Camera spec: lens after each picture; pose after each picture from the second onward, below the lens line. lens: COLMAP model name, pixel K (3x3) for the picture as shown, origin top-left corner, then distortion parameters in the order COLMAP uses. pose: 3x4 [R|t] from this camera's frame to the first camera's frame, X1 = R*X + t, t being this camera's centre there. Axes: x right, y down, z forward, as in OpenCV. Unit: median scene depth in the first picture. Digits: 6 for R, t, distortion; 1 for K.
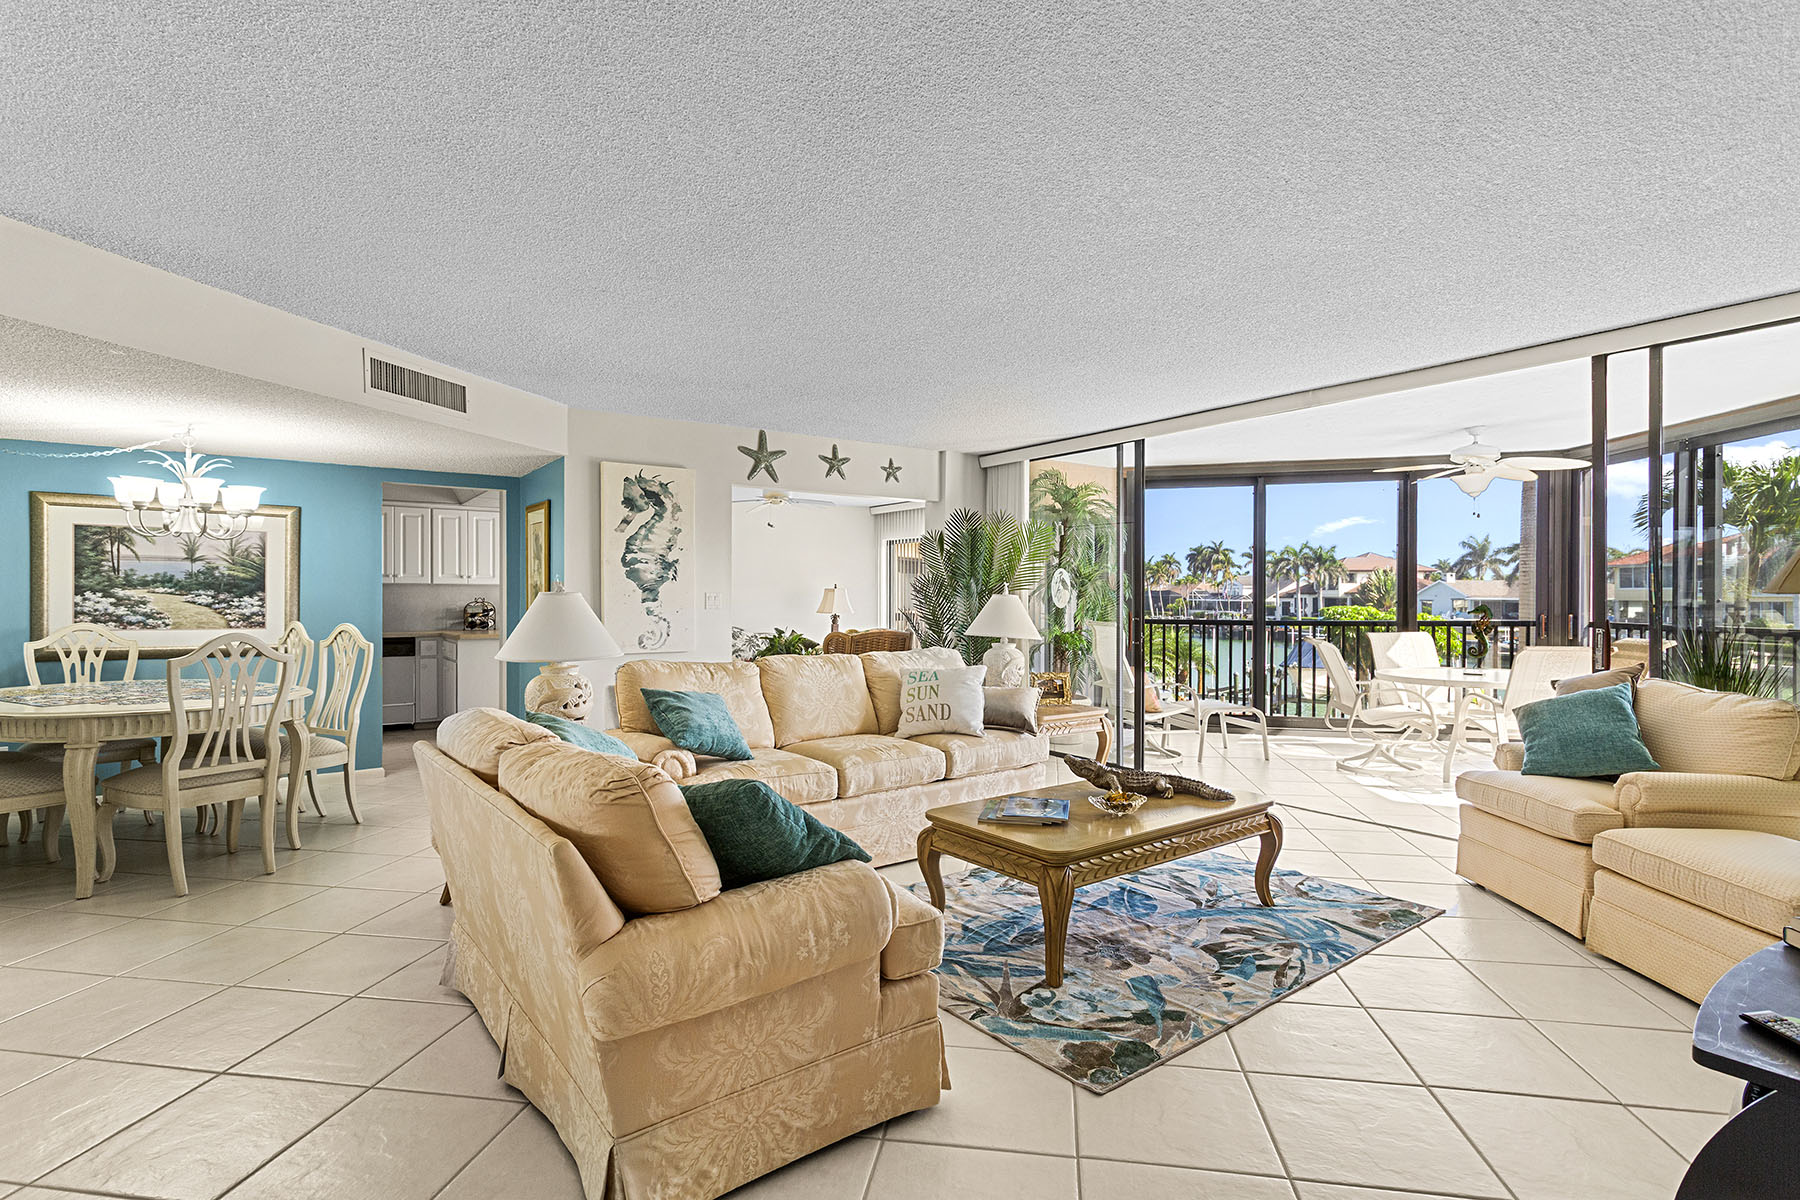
lens RADIAL K [[867.9, 0, 894.8], [0, 867.9, 601.3], [0, 0, 1]] dist [-0.000382, 0.002538]
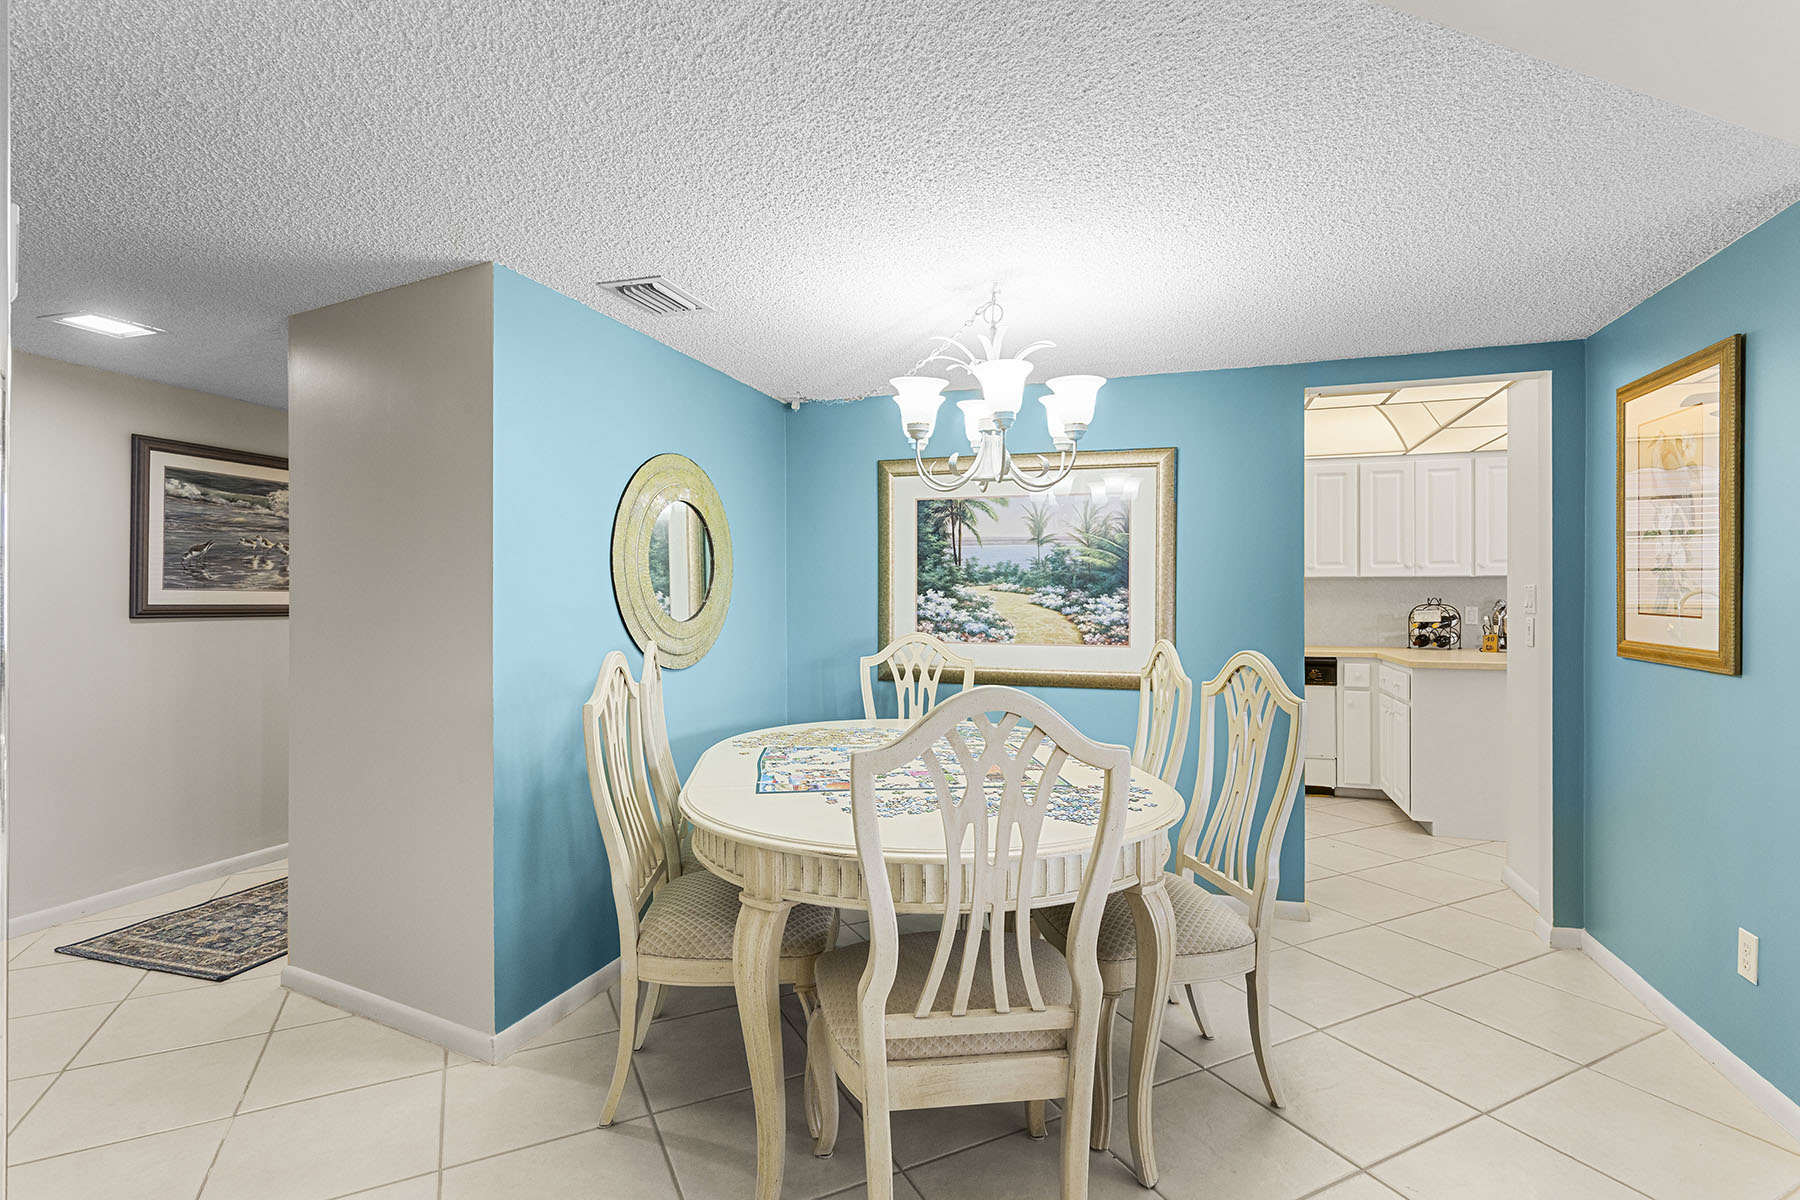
lens RADIAL K [[867.9, 0, 901.1], [0, 867.9, 602.3], [0, 0, 1]] dist [-0.000382, 0.002538]
pose [[0.596505, 0.003291, -0.802602, -0.339065], [-0.002780, 0.999994, 0.002034, -0.001474], [0.802604, 0.001018, 0.596511, 0.523850]]
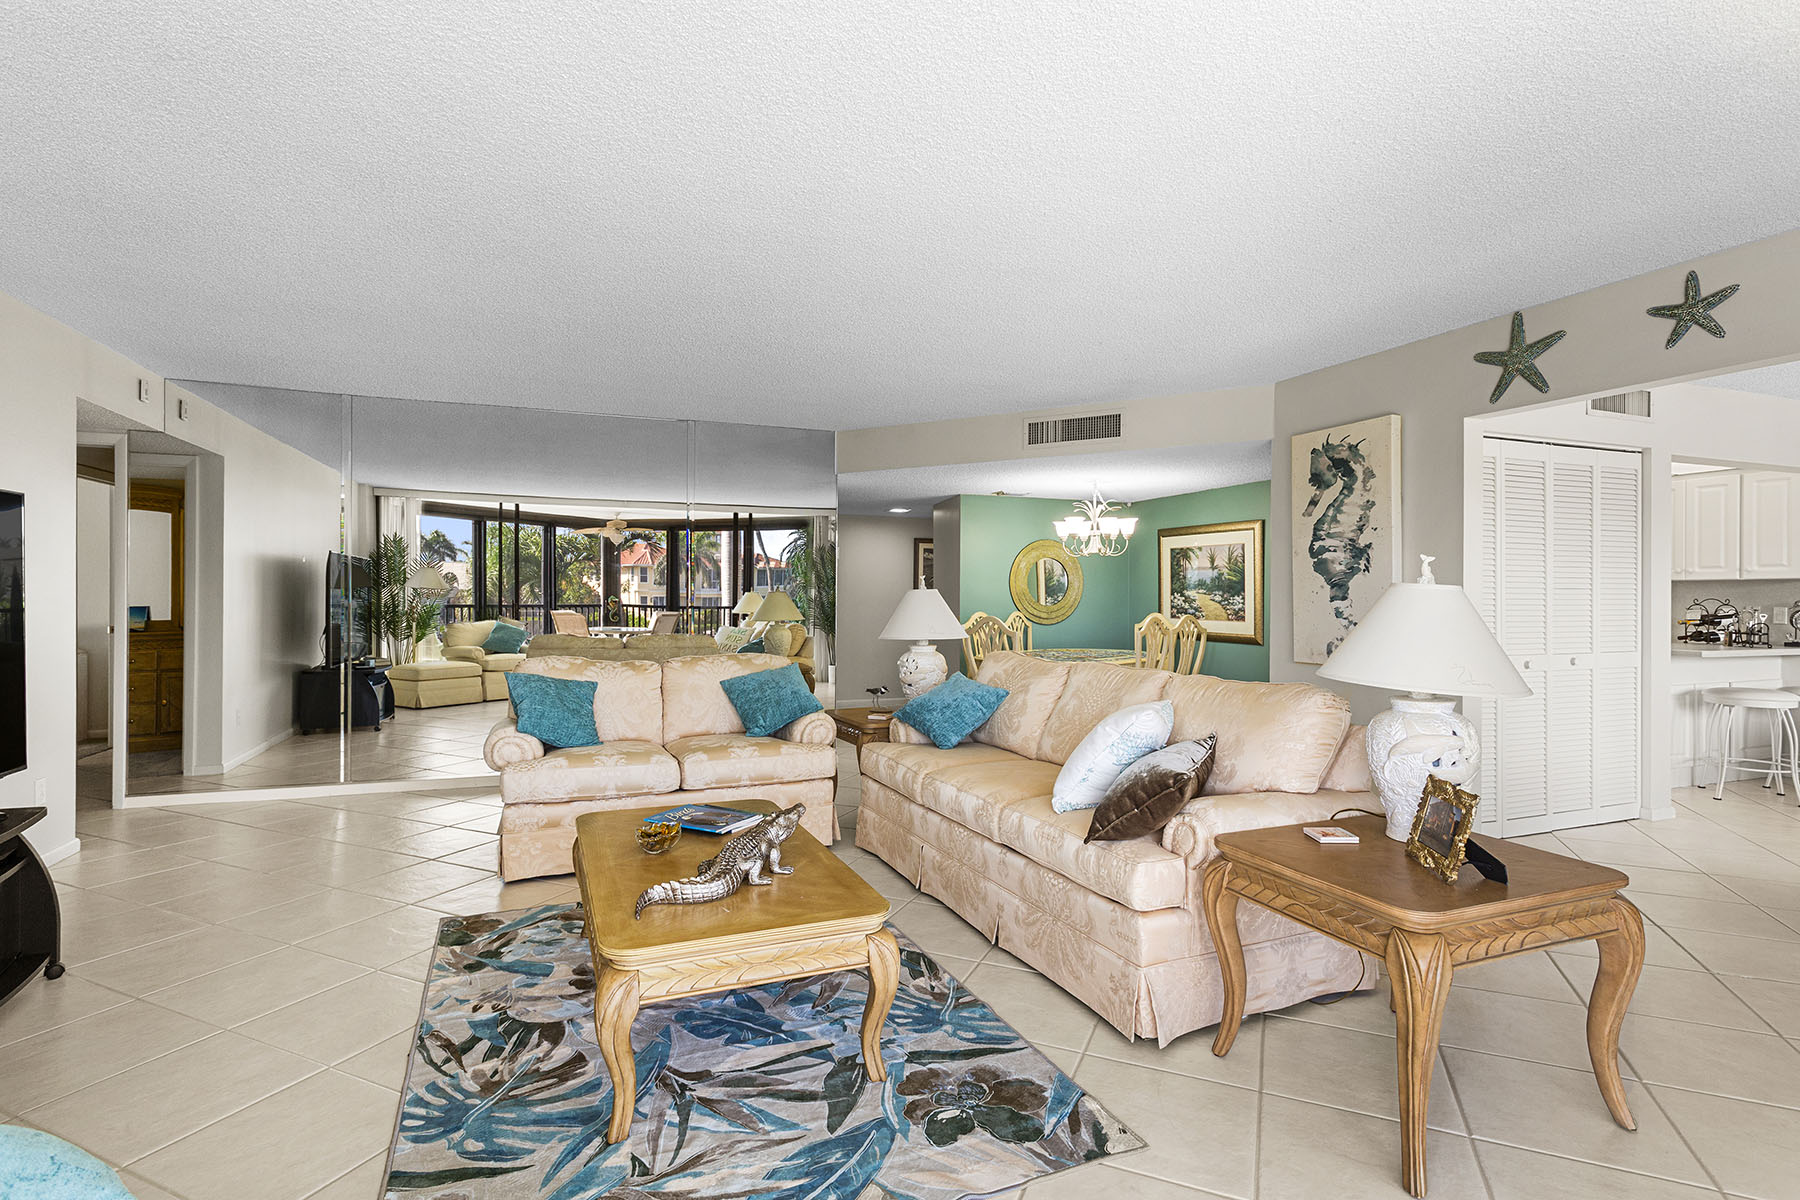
lens RADIAL K [[867.9, 0, 903.1], [0, 867.9, 597.8], [0, 0, 1]] dist [-0.000382, 0.002538]
pose [[-0.234539, -0.001732, -0.972105, 0.618332], [-0.009852, 0.999951, 0.000595, 0.001636], [0.972057, 0.009717, -0.234545, 0.870446]]
